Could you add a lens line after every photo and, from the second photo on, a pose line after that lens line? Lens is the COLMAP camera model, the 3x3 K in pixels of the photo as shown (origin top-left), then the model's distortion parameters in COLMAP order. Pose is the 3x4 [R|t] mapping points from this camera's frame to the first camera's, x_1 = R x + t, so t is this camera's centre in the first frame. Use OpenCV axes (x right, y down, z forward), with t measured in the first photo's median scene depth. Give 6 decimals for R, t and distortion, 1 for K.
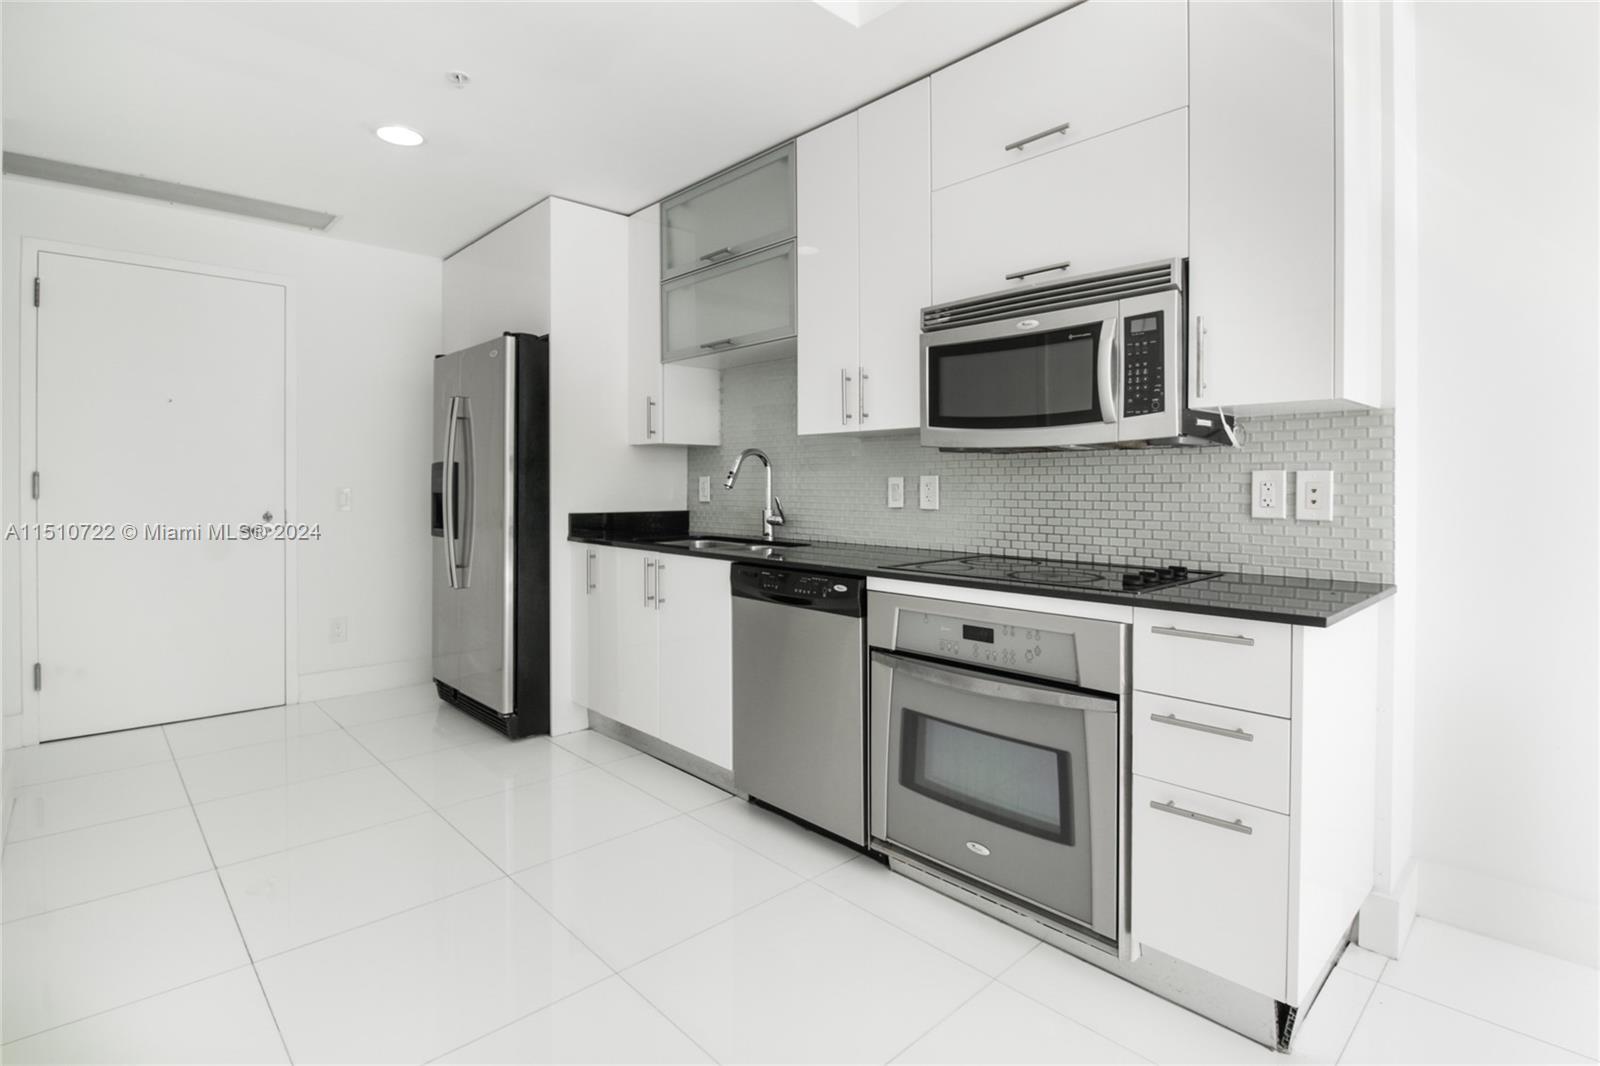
lens RADIAL K [[780.2, 0, 799.3], [0, 780.2, 490.8], [0, 0, 1]] dist [-0.002366, -0.000264]
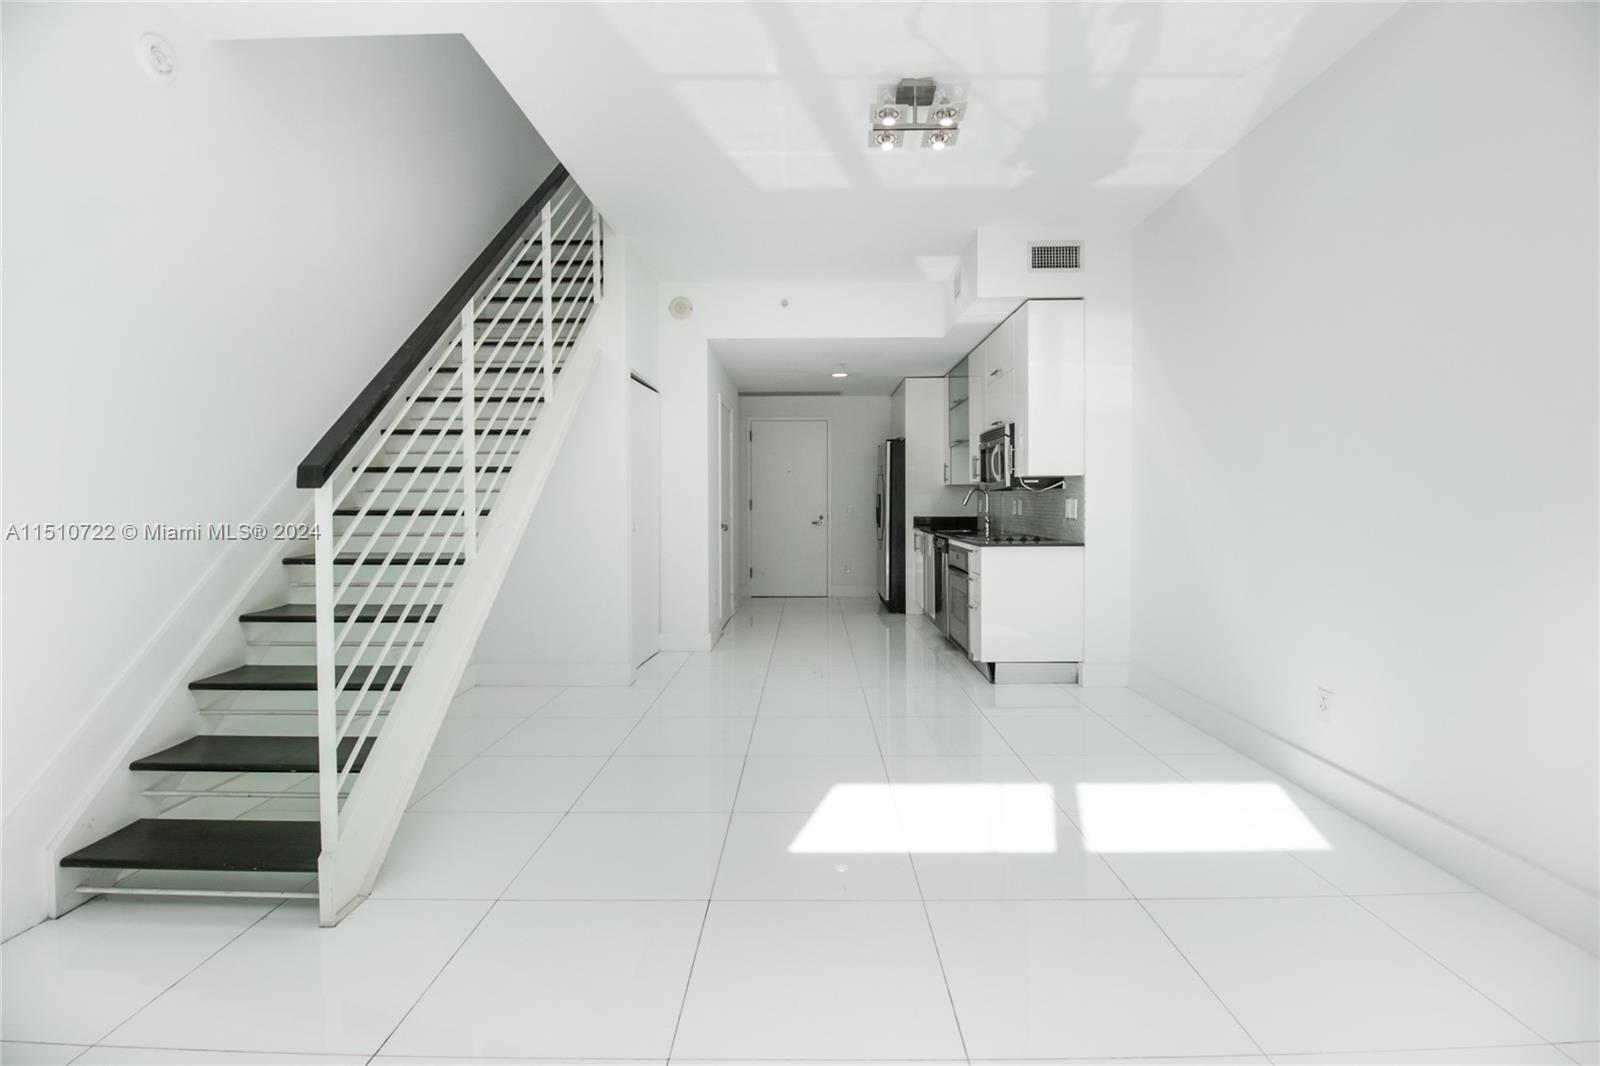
lens RADIAL K [[744.9, 0, 799.6], [0, 744.9, 511.4], [0, 0, 1]] dist [-0.002925, -0.000934]
pose [[0.718016, 0.005307, -0.696006, 1.027253], [-0.001012, 0.999978, 0.006581, -0.000287], [0.696025, -0.004021, 0.718006, -0.822193]]
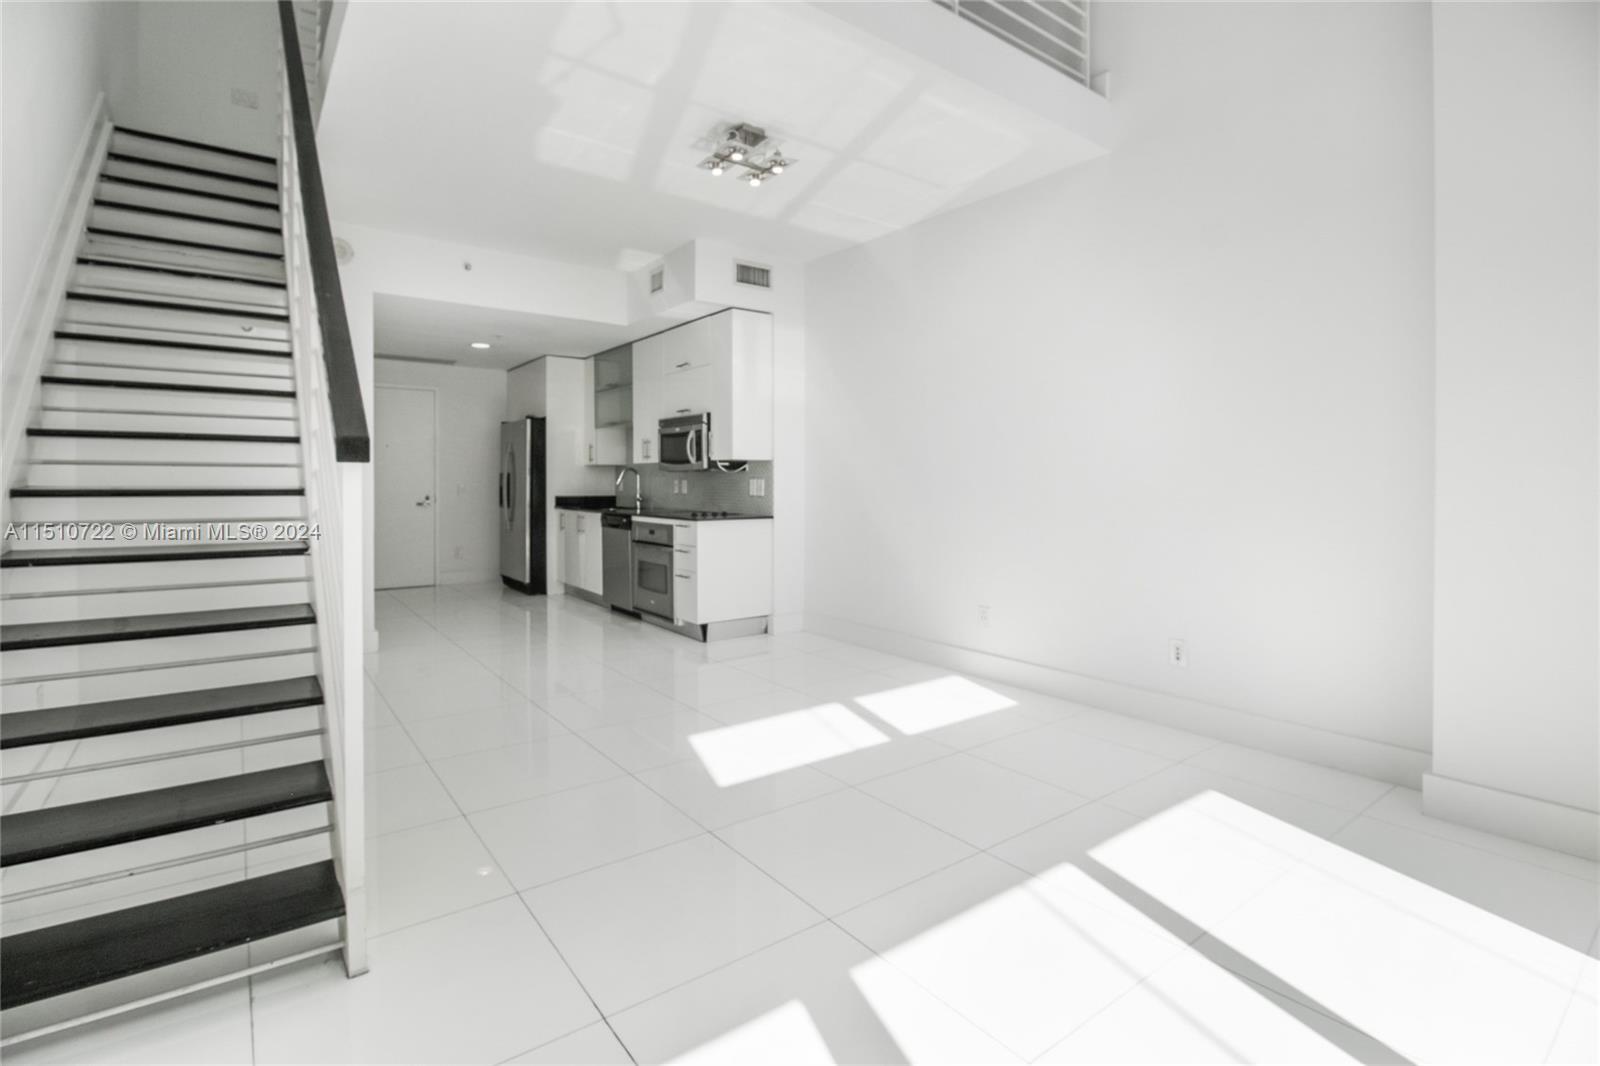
lens RADIAL K [[760.0, 0, 798.8], [0, 760.0, 486.6], [0, 0, 1]] dist [-0.001471, -0.000448]
pose [[0.993287, 0.001693, -0.115666, 0.691922], [-0.001730, 0.999998, -0.000219, 0.001235], [0.115666, 0.000418, 0.993288, -1.153231]]
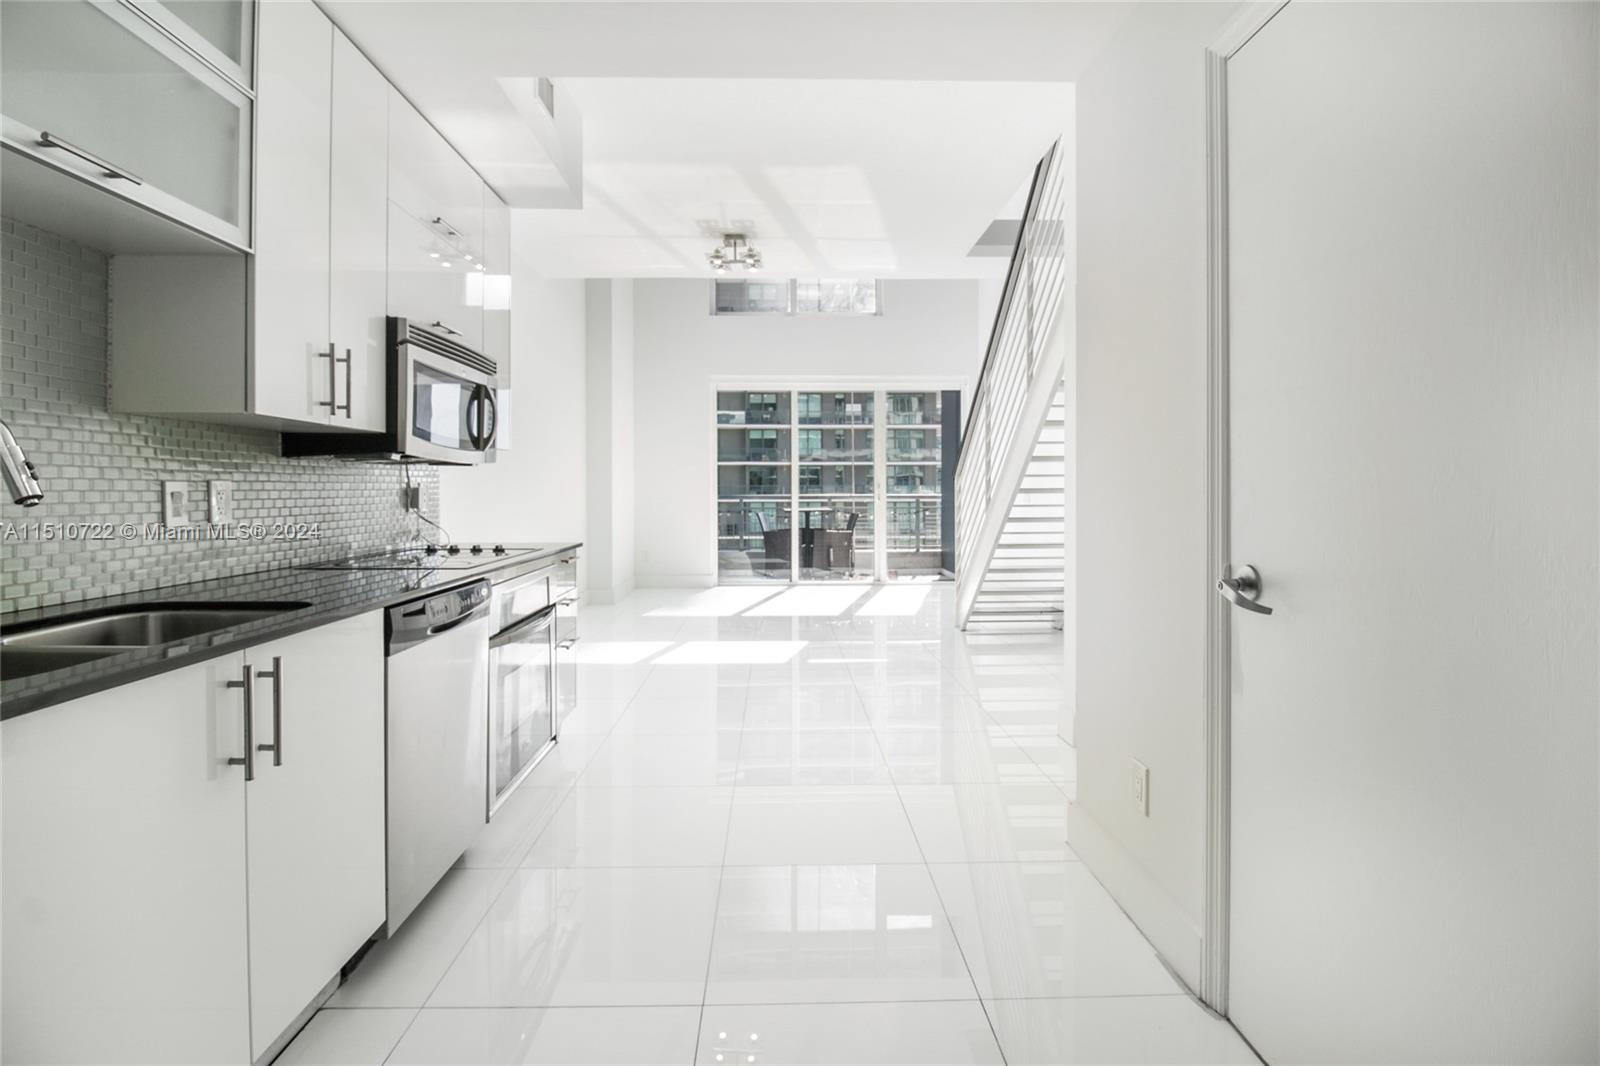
lens RADIAL K [[744.9, 0, 799.6], [0, 744.9, 511.4], [0, 0, 1]] dist [-0.002925, -0.000934]
pose [[-0.742608, -0.016857, 0.669515, -0.669416], [0.001954, 0.999624, 0.027336, -0.006456], [-0.669724, 0.021608, -0.742296, 1.061788]]
